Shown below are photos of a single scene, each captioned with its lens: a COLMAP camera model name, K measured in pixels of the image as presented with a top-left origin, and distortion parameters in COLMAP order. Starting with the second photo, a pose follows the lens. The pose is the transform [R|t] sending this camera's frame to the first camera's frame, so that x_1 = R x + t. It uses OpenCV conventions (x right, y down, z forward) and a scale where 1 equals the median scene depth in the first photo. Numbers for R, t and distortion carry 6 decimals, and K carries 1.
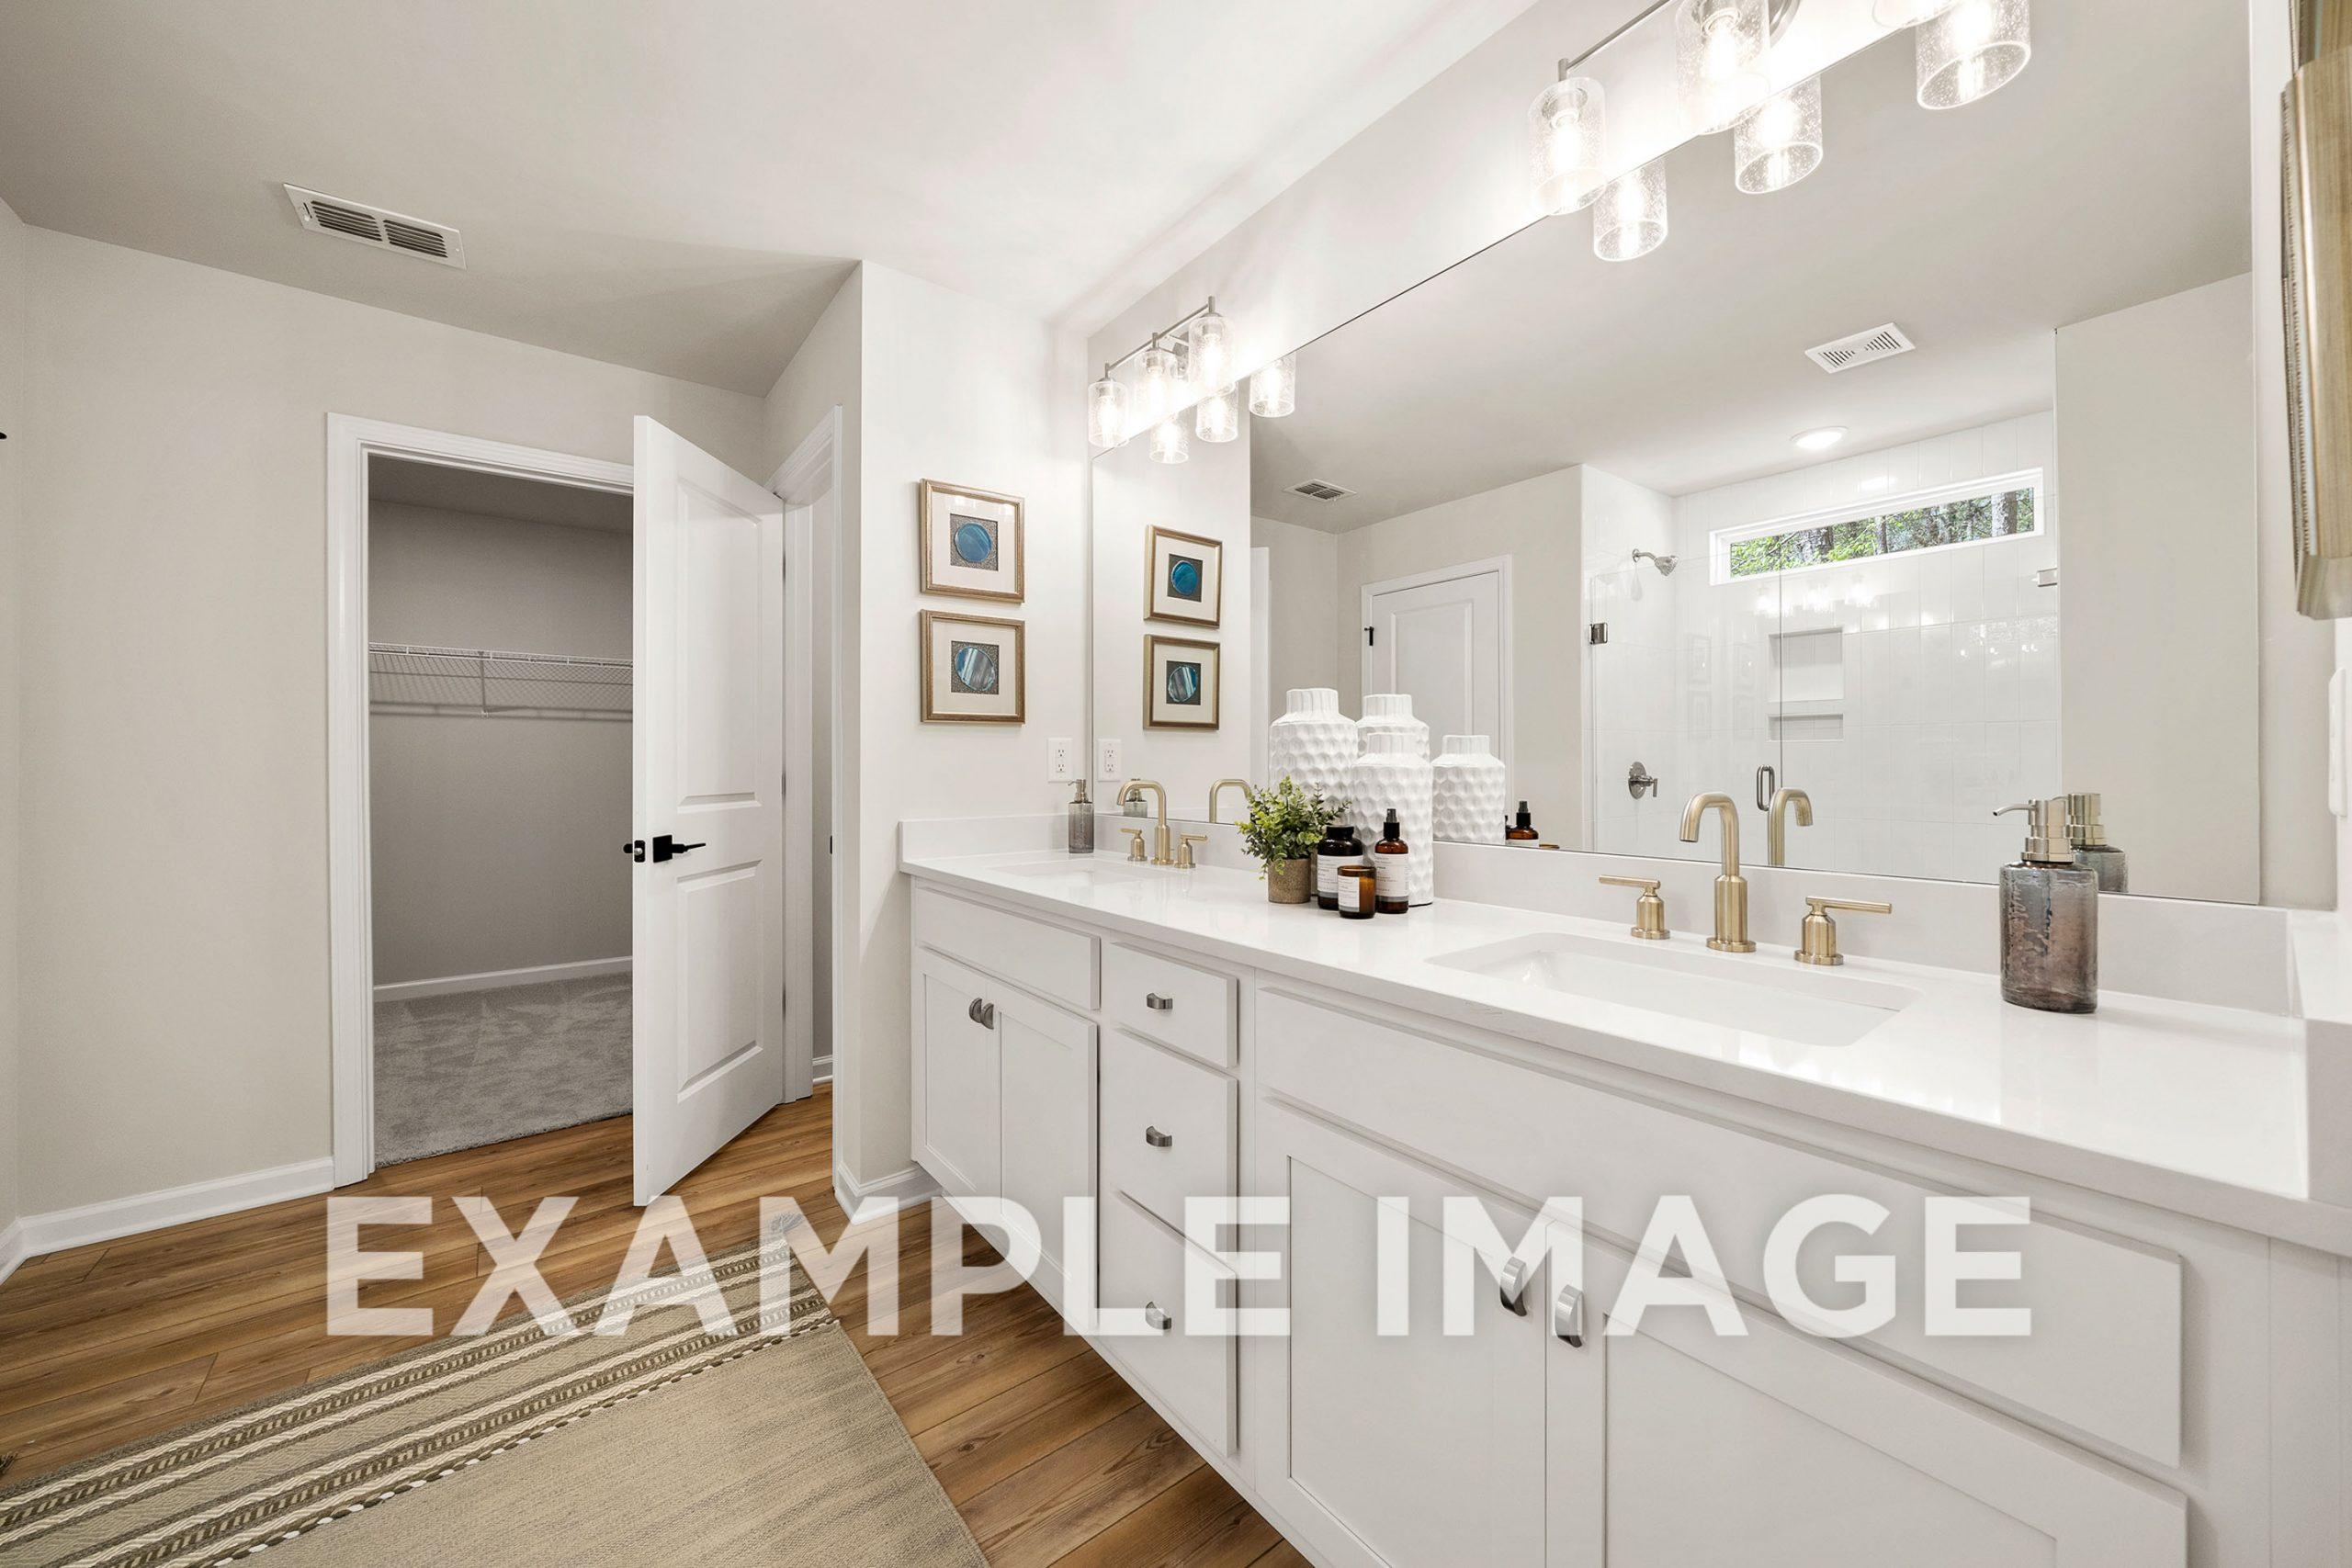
lens RADIAL K [[854.7, 0, 1175.6], [0, 854.7, 774.8], [0, 0, 1]] dist [0.000095, -0.000041]
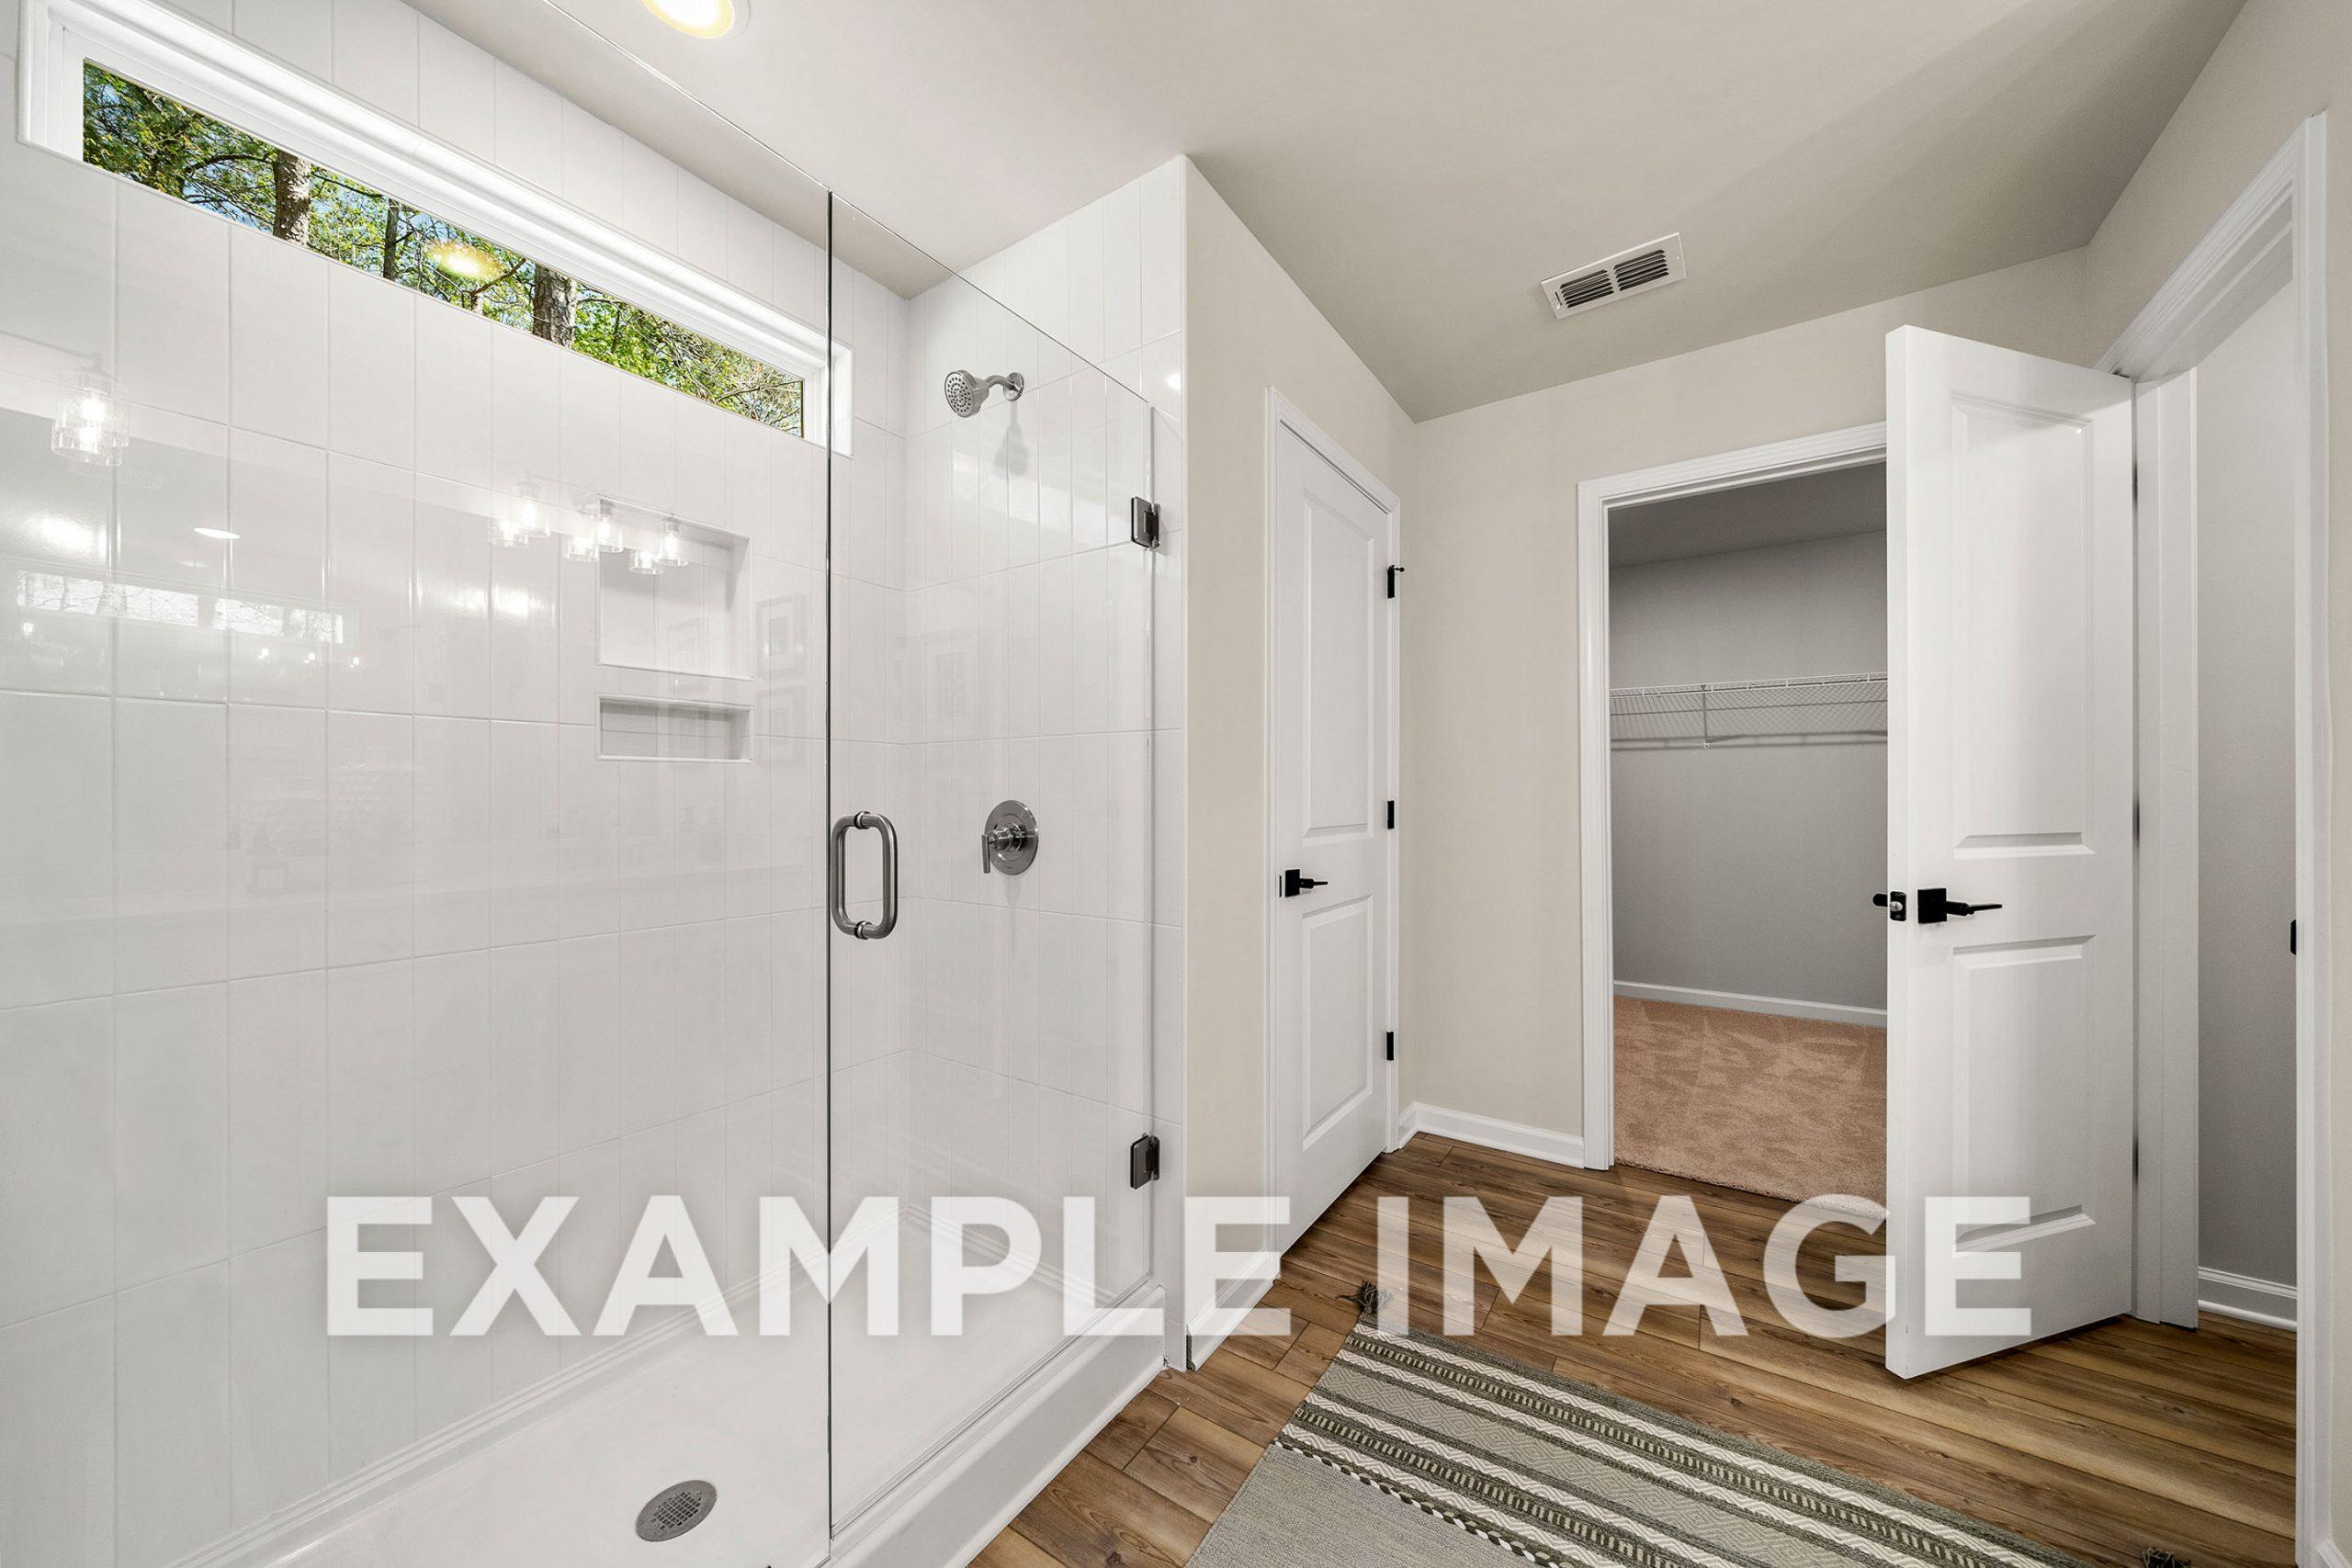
lens RADIAL K [[840.0, 0, 1160.0], [0, 840.0, 785.1], [0, 0, 1]] dist [-0.008611, -0.000081]
pose [[0.307571, -0.012212, -0.951447, -0.102430], [-0.007952, 0.999850, -0.015404, -0.000525], [0.951492, 0.012303, 0.307427, 0.125398]]
